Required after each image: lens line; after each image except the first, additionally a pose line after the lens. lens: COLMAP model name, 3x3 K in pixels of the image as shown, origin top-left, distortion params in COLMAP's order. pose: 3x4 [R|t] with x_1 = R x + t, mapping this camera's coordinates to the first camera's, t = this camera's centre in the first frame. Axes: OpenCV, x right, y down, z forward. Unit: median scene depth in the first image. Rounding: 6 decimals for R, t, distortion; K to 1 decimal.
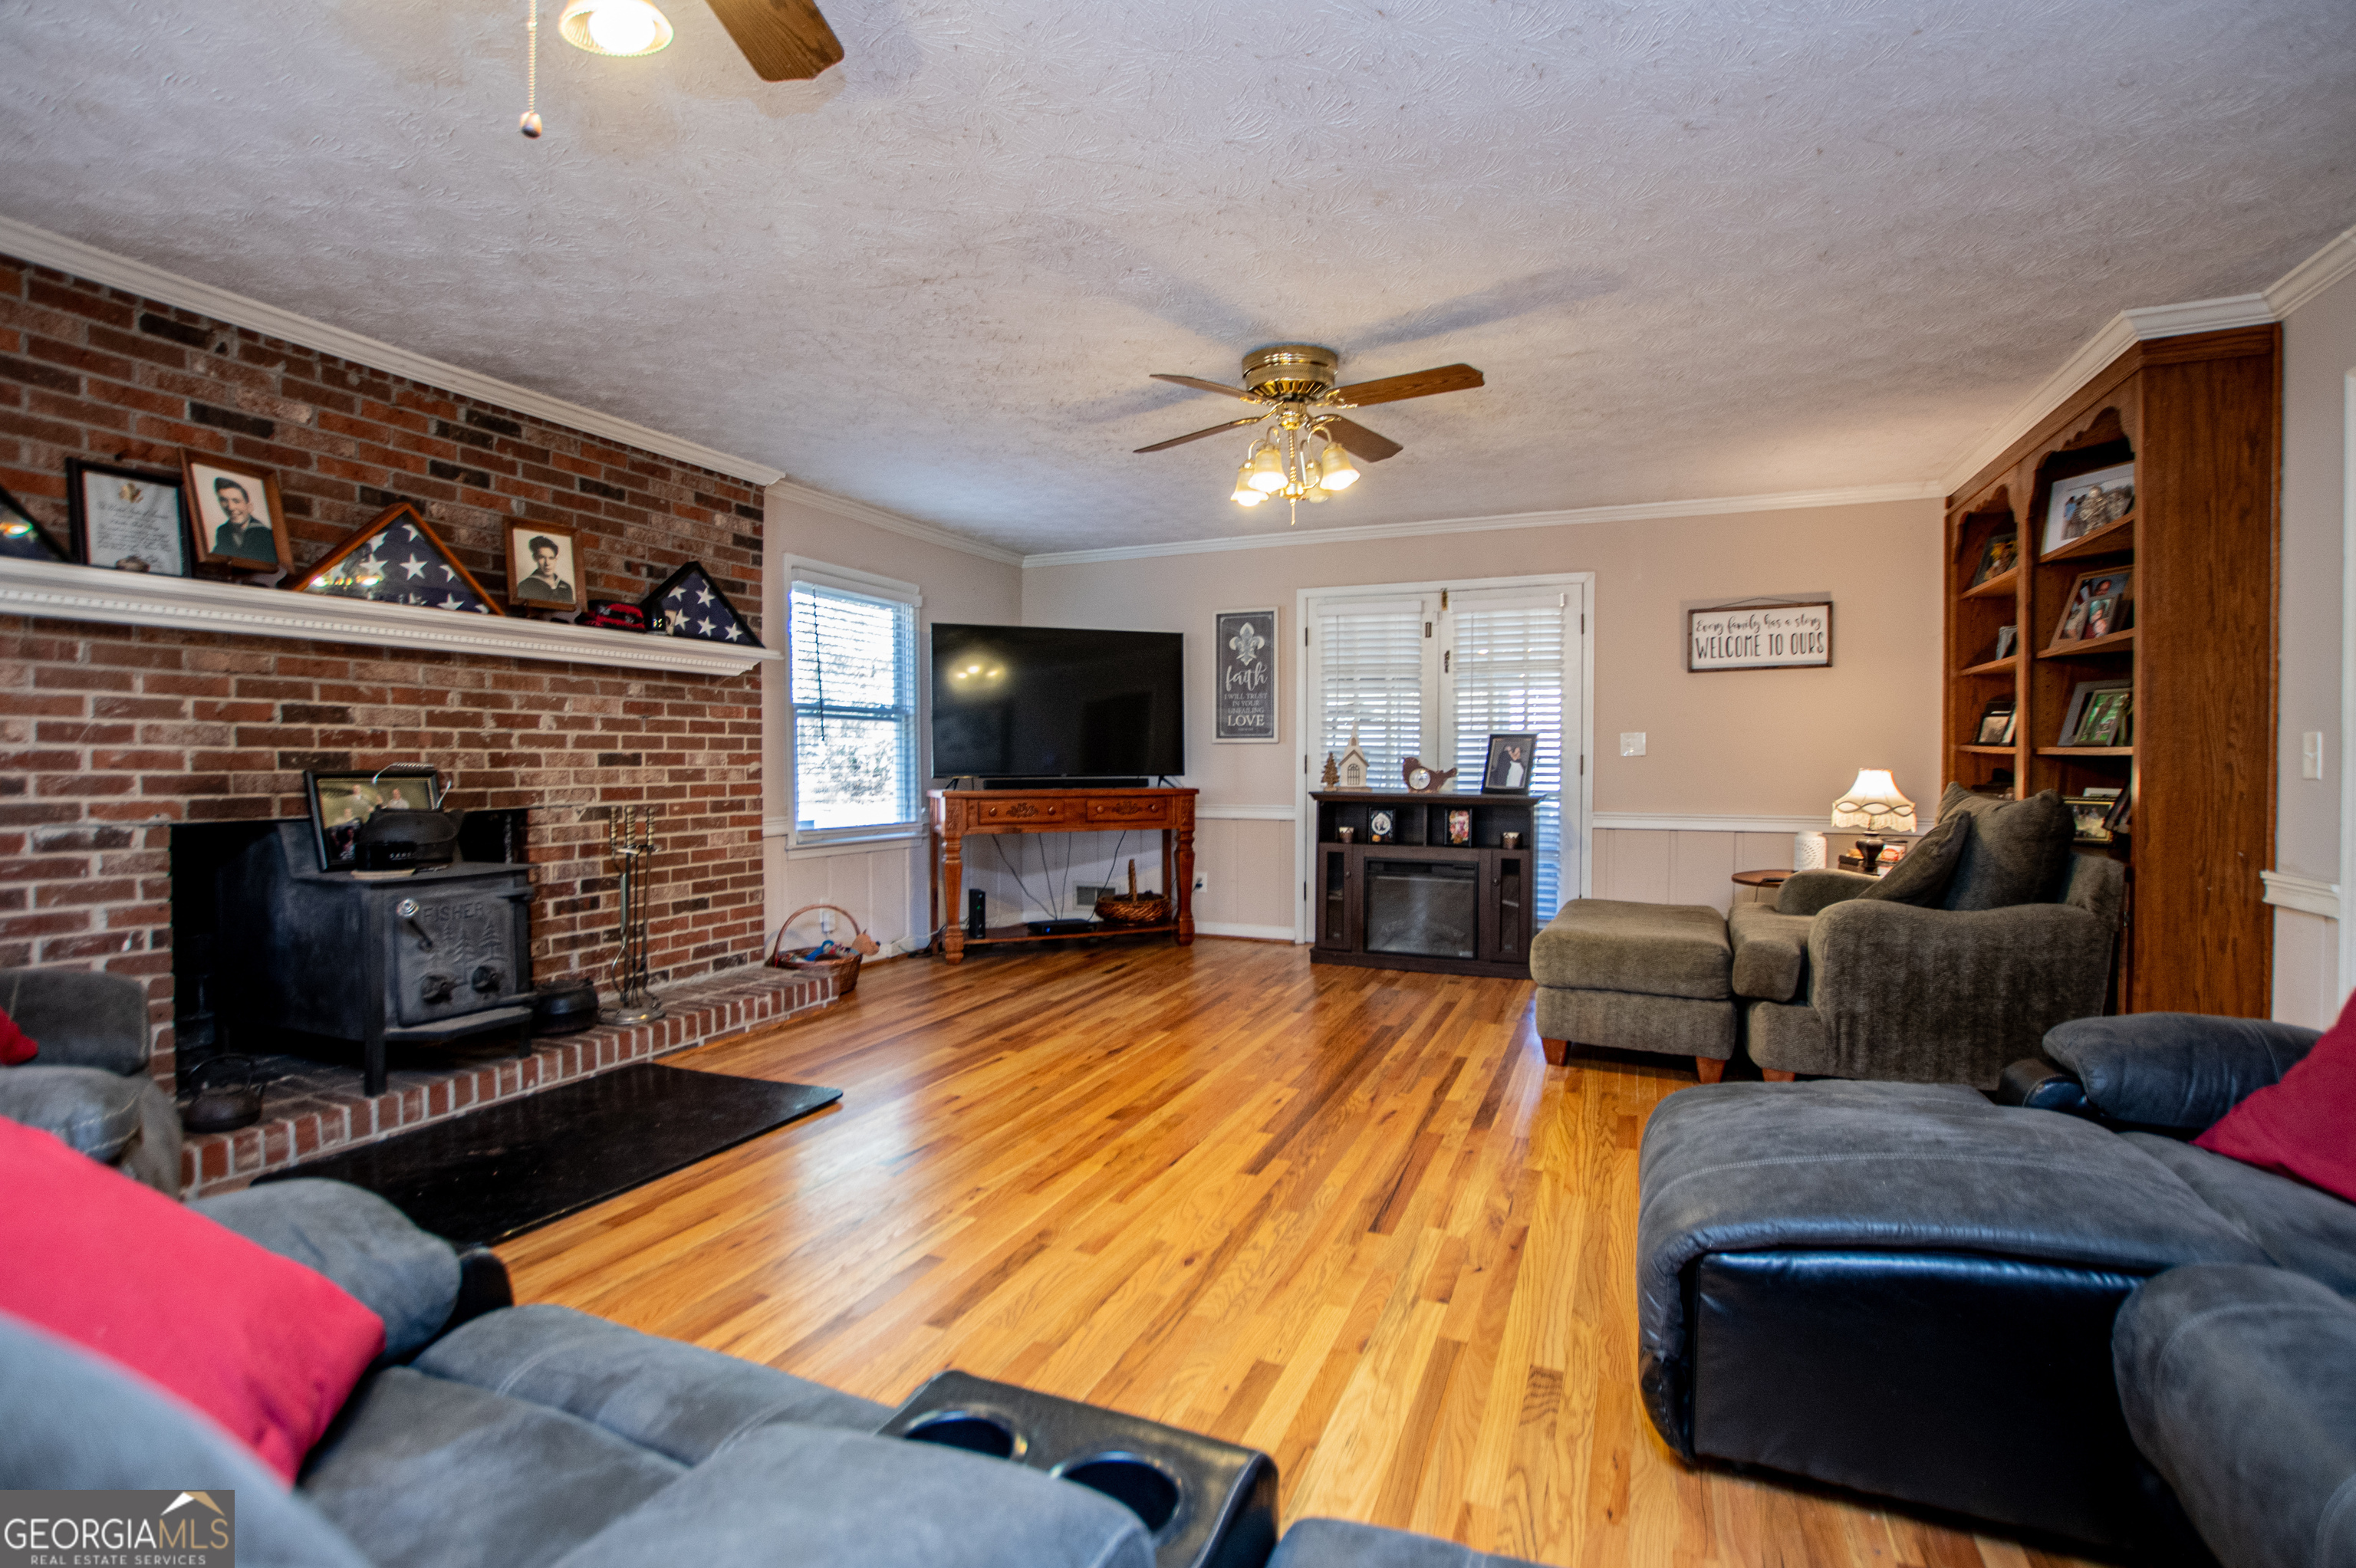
lens RADIAL K [[1050.3, 0, 1163.6], [0, 1050.3, 799.2], [0, 0, 1]] dist [-0.037278, 0.007567]
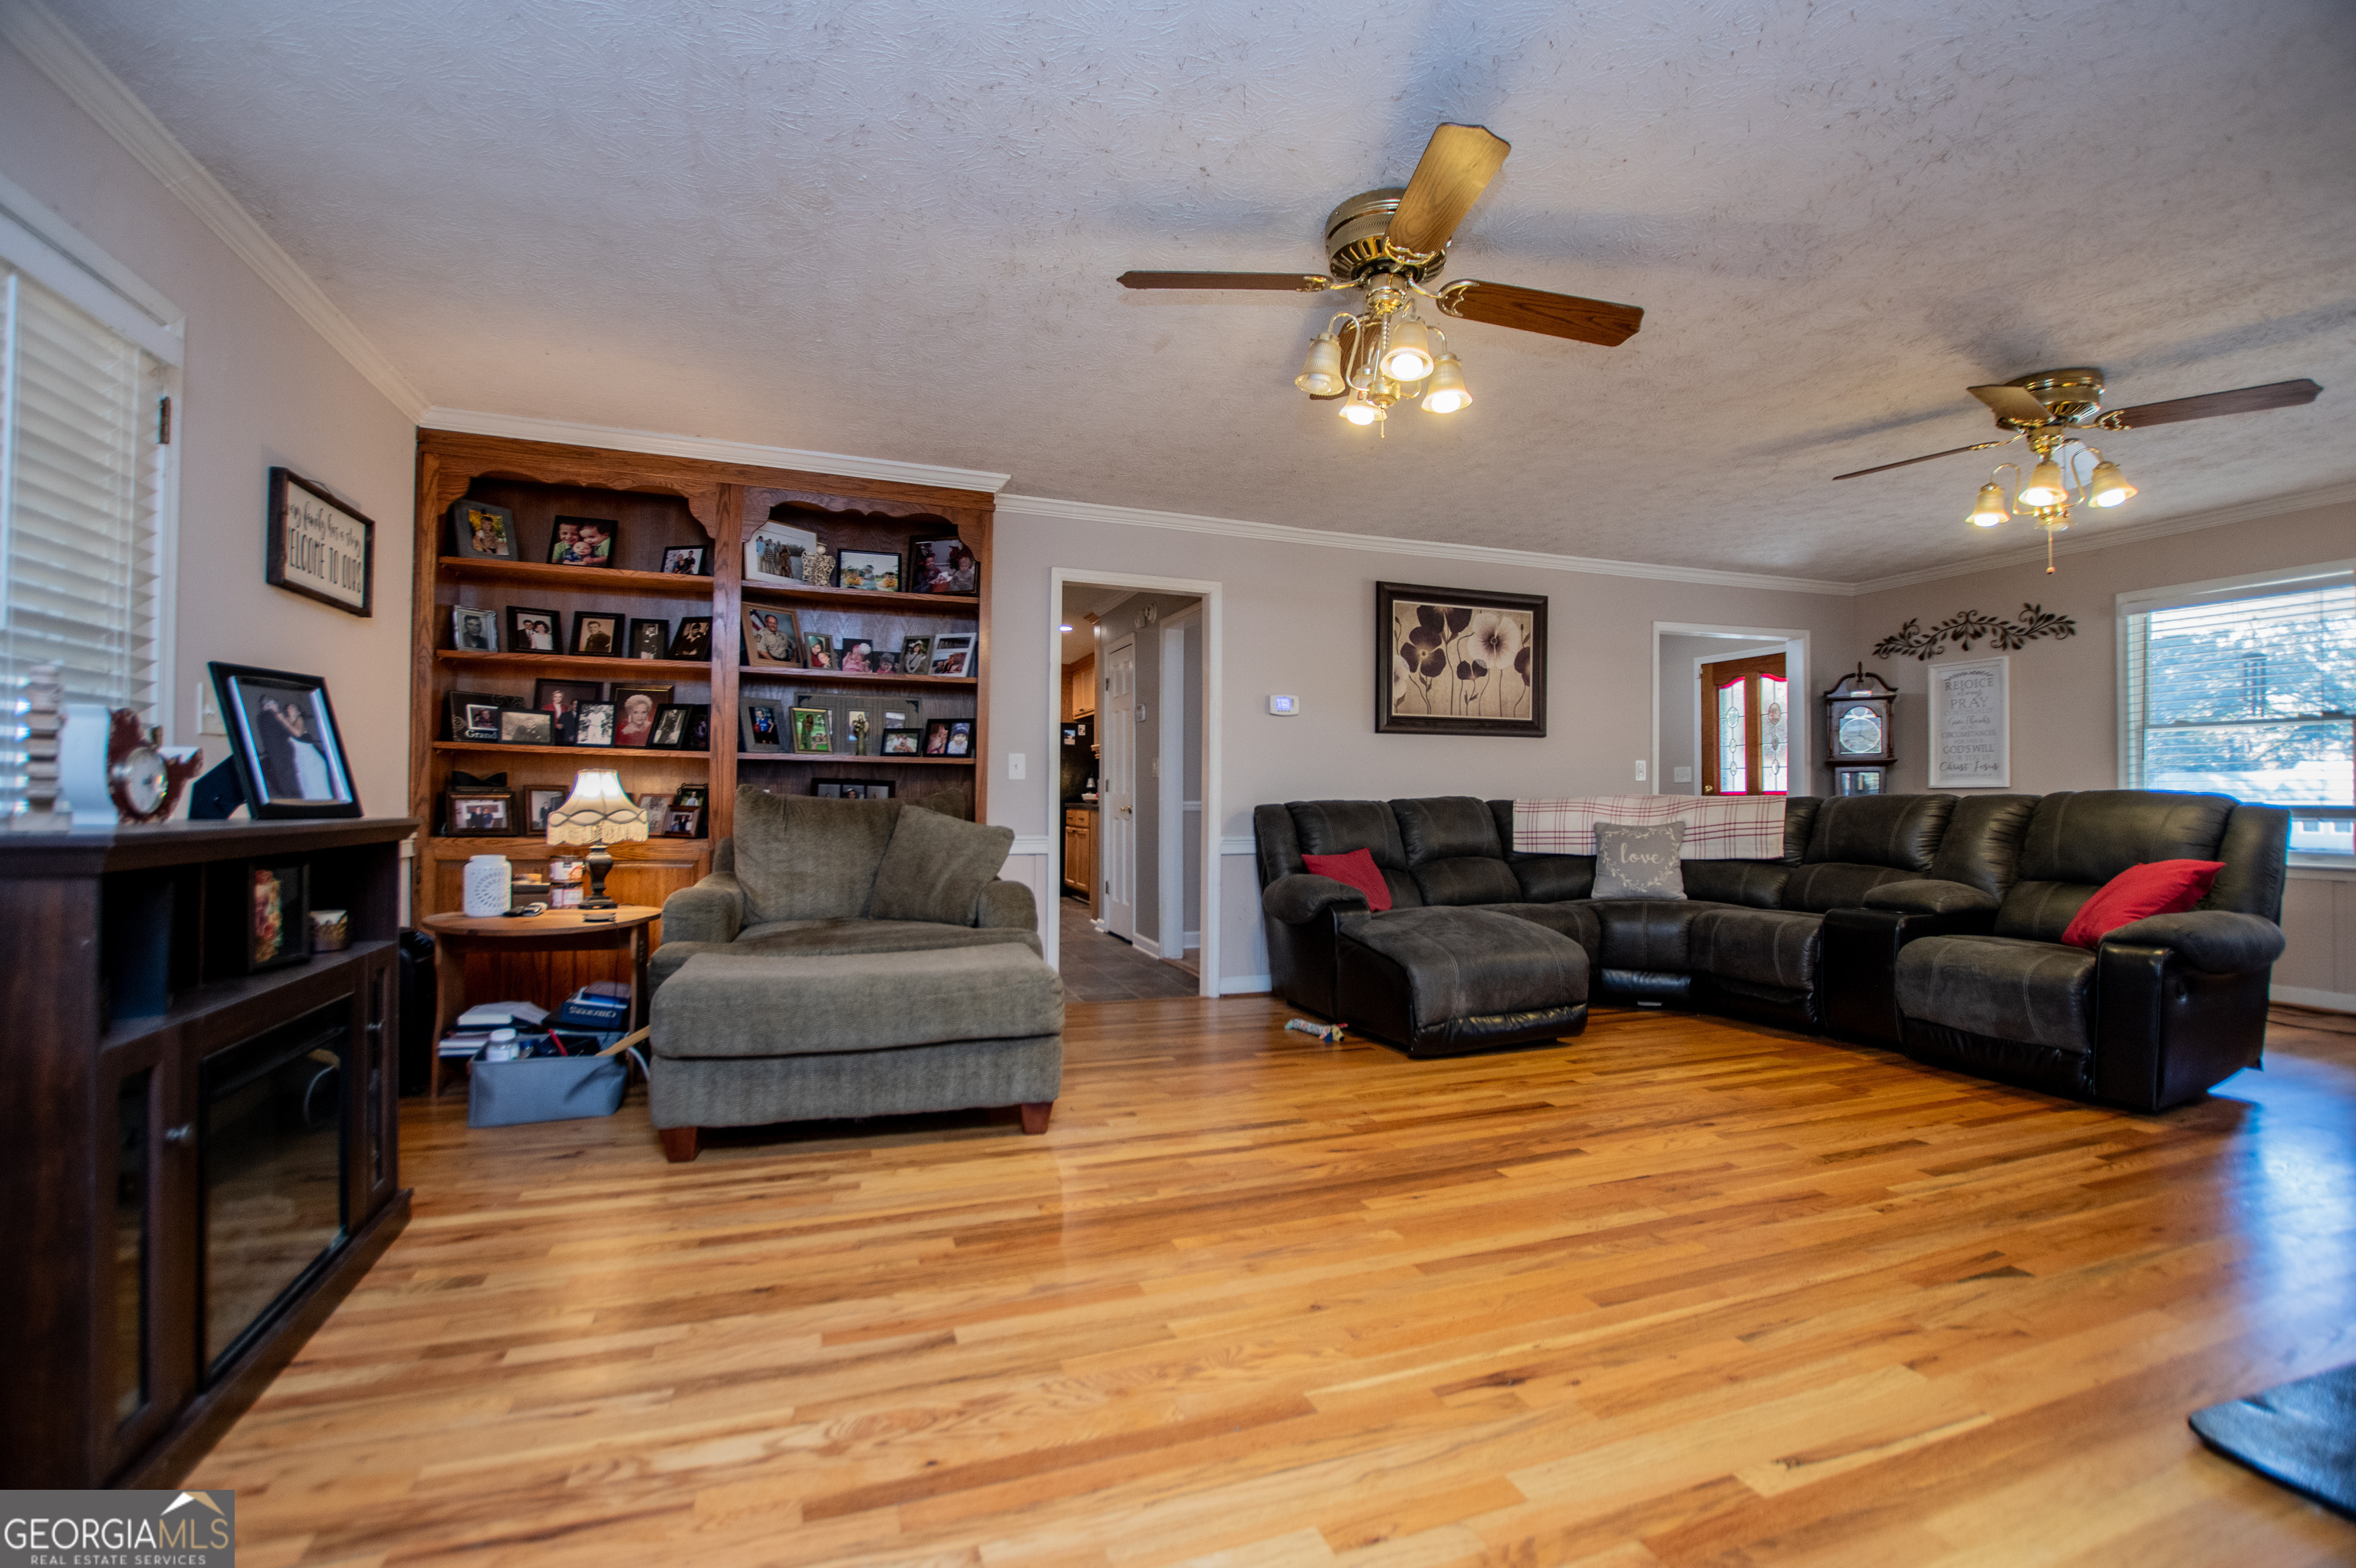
lens RADIAL K [[1050.3, 0, 1171.7], [0, 1050.3, 797.2], [0, 0, 1]] dist [-0.037278, 0.007567]
pose [[-0.696558, -0.008663, 0.717448, -0.275212], [0.021551, 0.999223, 0.032989, -0.029952], [-0.717177, 0.038441, -0.695830, 1.459586]]
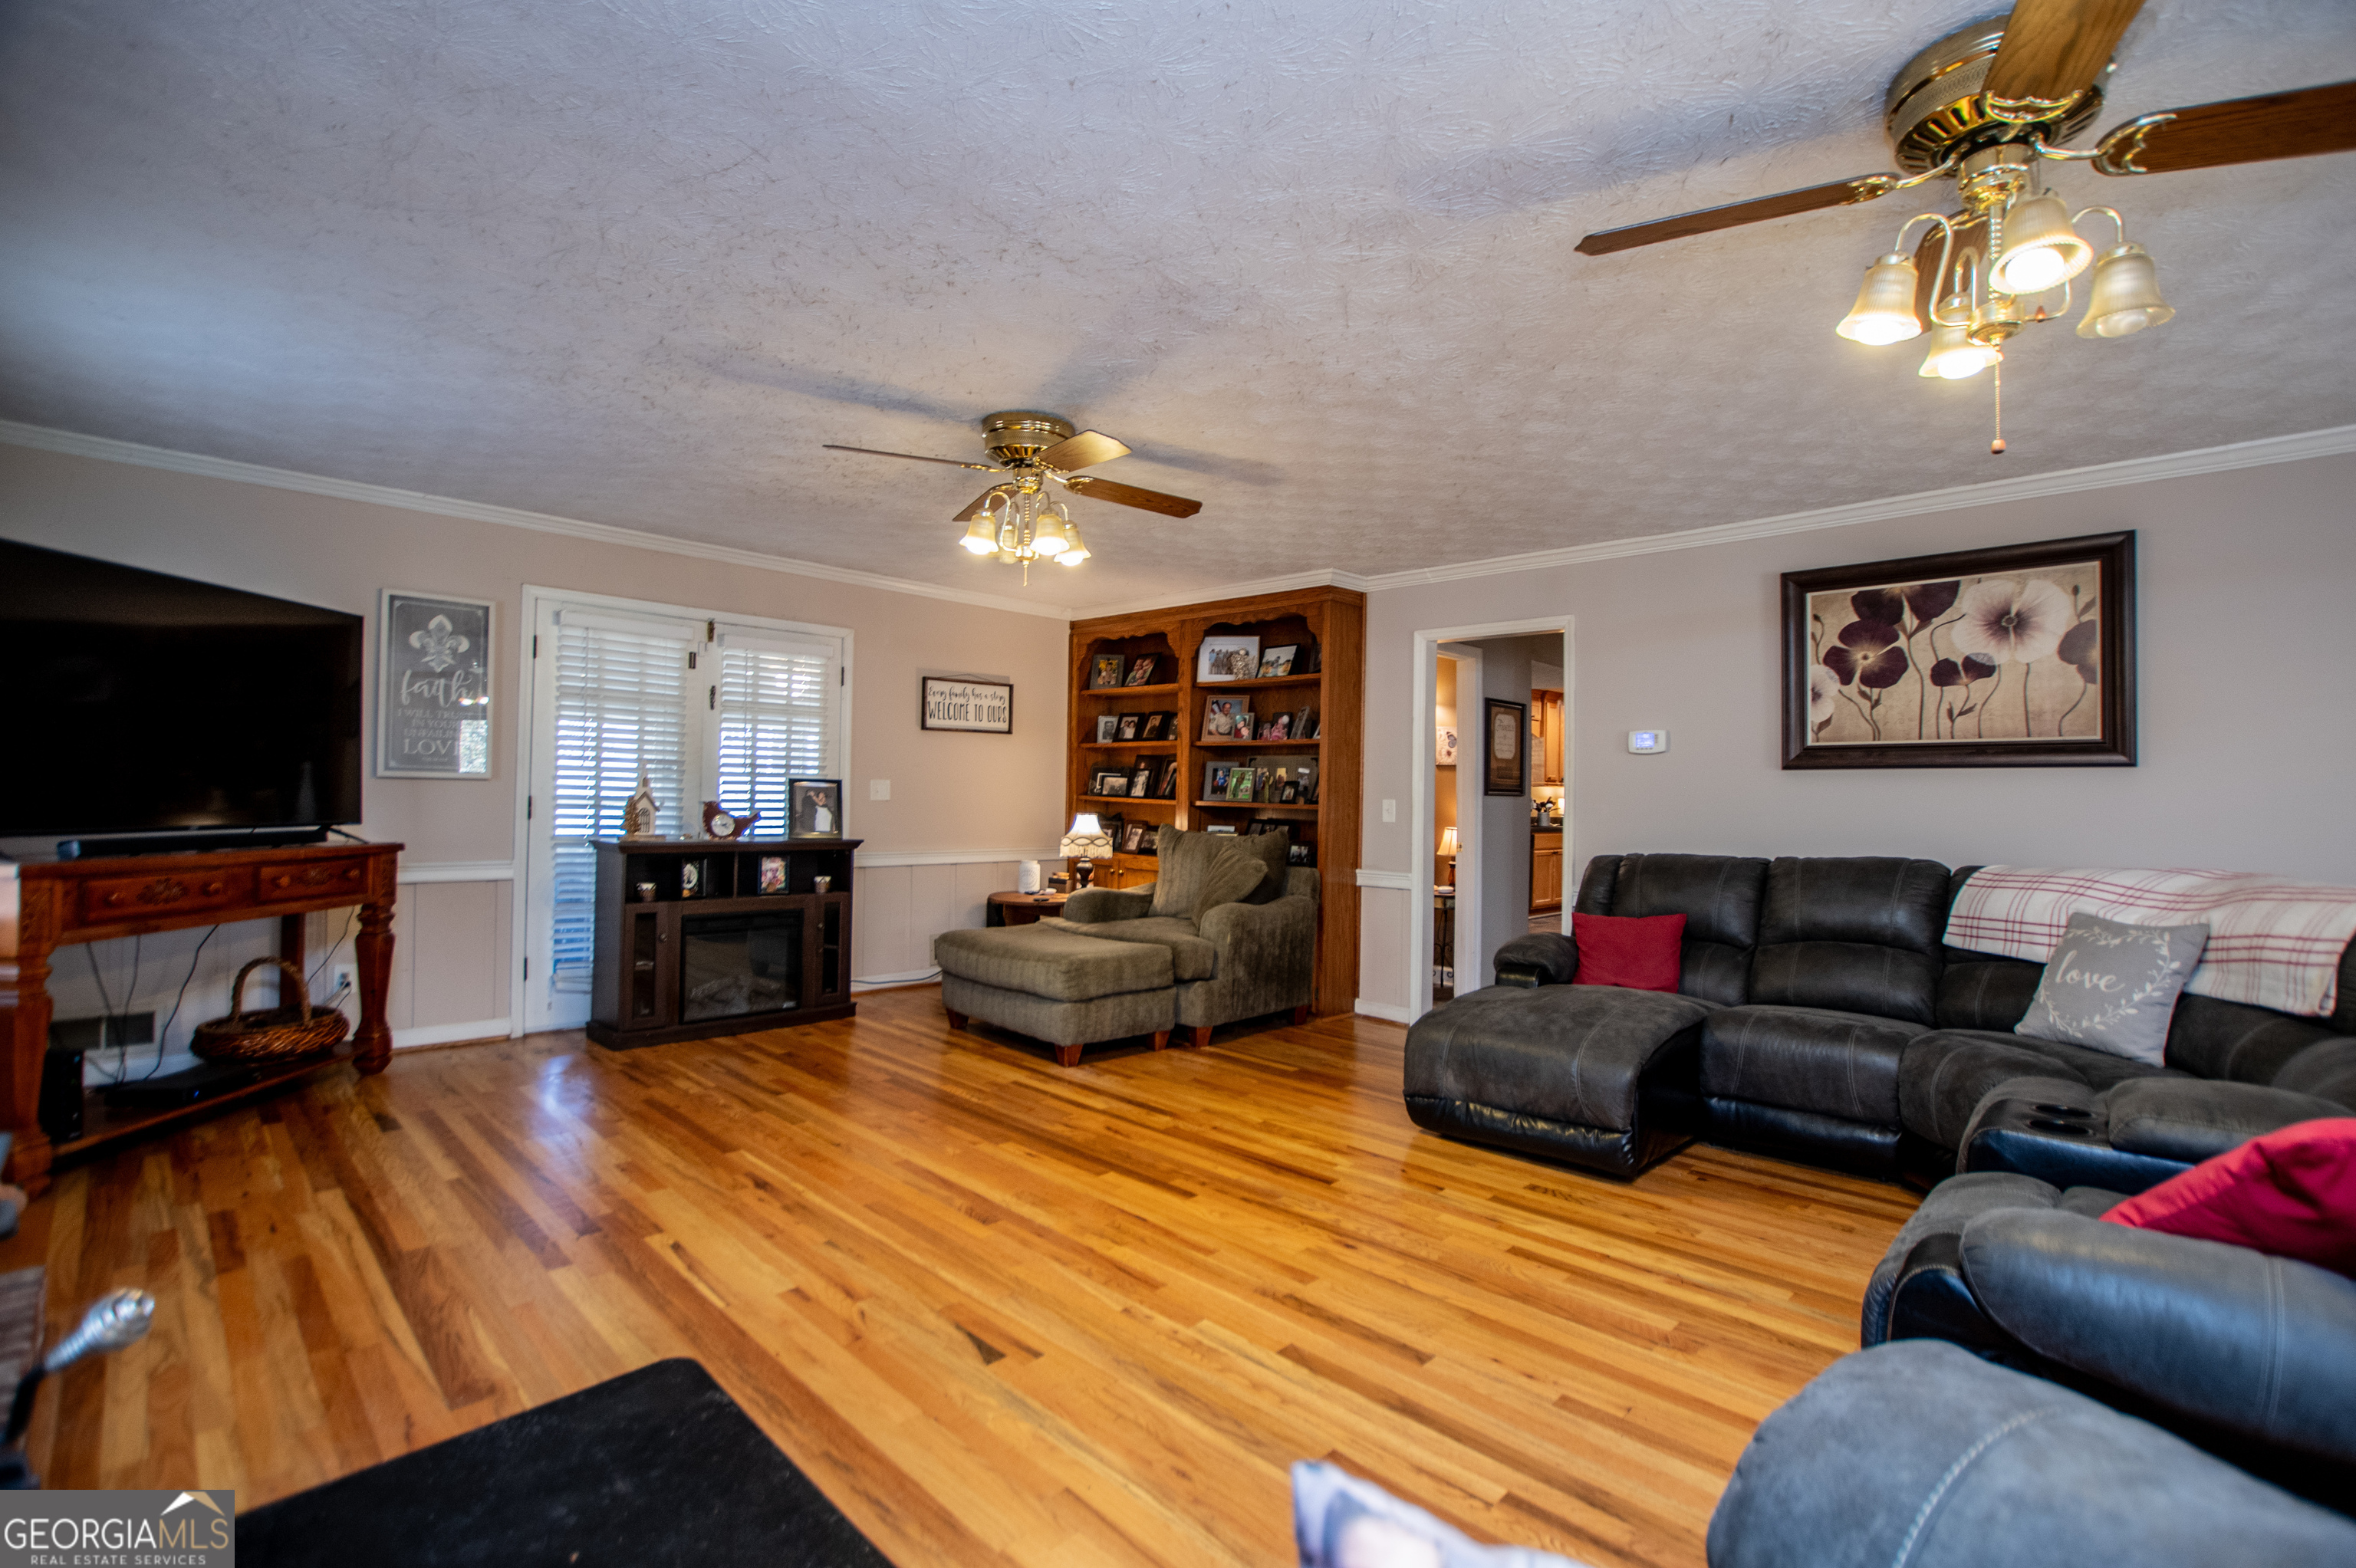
lens RADIAL K [[1050.3, 0, 1185.9], [0, 1050.3, 788.1], [0, 0, 1]] dist [-0.037278, 0.007567]
pose [[0.352013, 0.015764, 0.935862, -0.690458], [0.020275, 0.999495, -0.024462, -0.031132], [-0.935775, 0.027585, 0.351516, 0.442215]]
